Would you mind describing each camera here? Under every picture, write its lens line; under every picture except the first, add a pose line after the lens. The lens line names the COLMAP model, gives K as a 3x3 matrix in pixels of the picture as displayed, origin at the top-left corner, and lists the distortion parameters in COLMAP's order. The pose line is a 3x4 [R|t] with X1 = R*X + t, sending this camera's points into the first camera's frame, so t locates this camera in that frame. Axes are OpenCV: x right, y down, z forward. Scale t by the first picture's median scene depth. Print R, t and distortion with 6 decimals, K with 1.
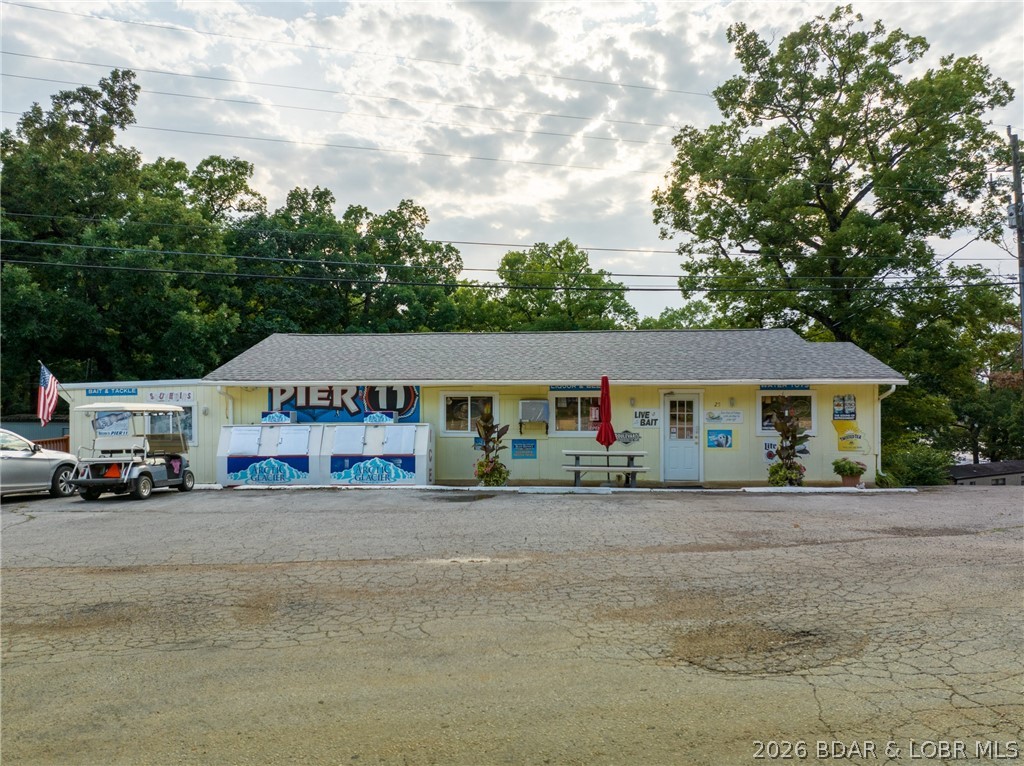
lens RADIAL K [[704.8, 0, 506.7], [0, 704.8, 377.4], [0, 0, 1]] dist [-0.027433, -0.006088]
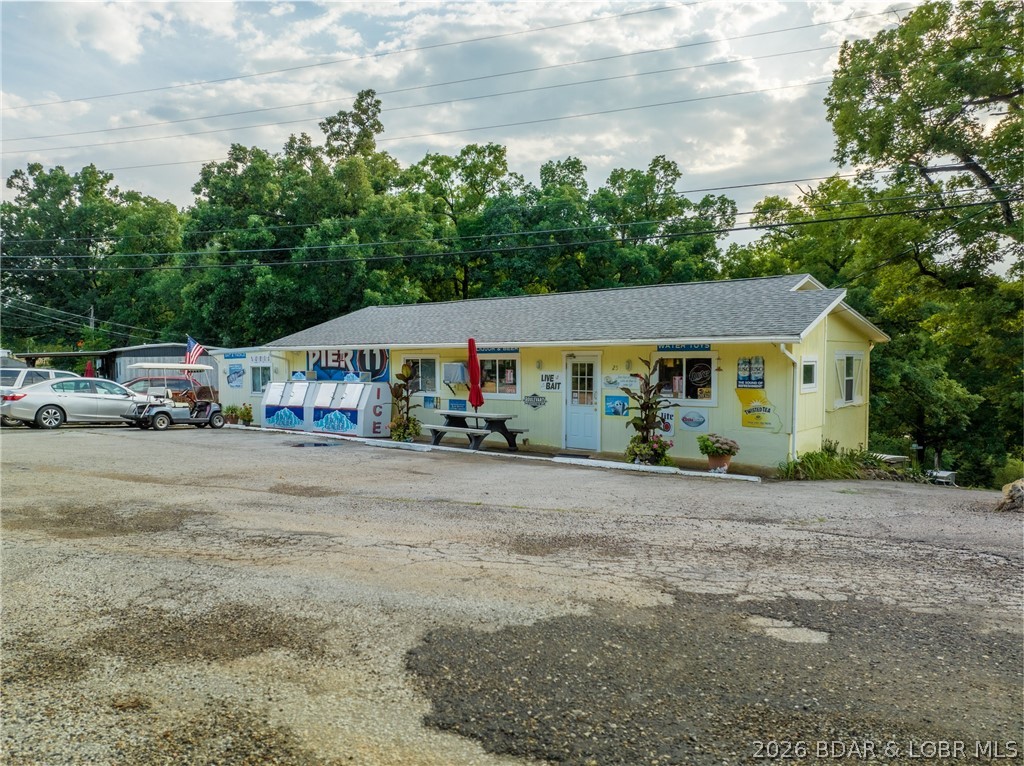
lens RADIAL K [[704.8, 0, 505.6], [0, 704.8, 392.6], [0, 0, 1]] dist [-0.027433, -0.006088]
pose [[0.828861, 0.026754, -0.558814, 0.680891], [0.015336, 0.997394, 0.070498, 0.004613], [0.559244, -0.067003, 0.826291, 0.174134]]
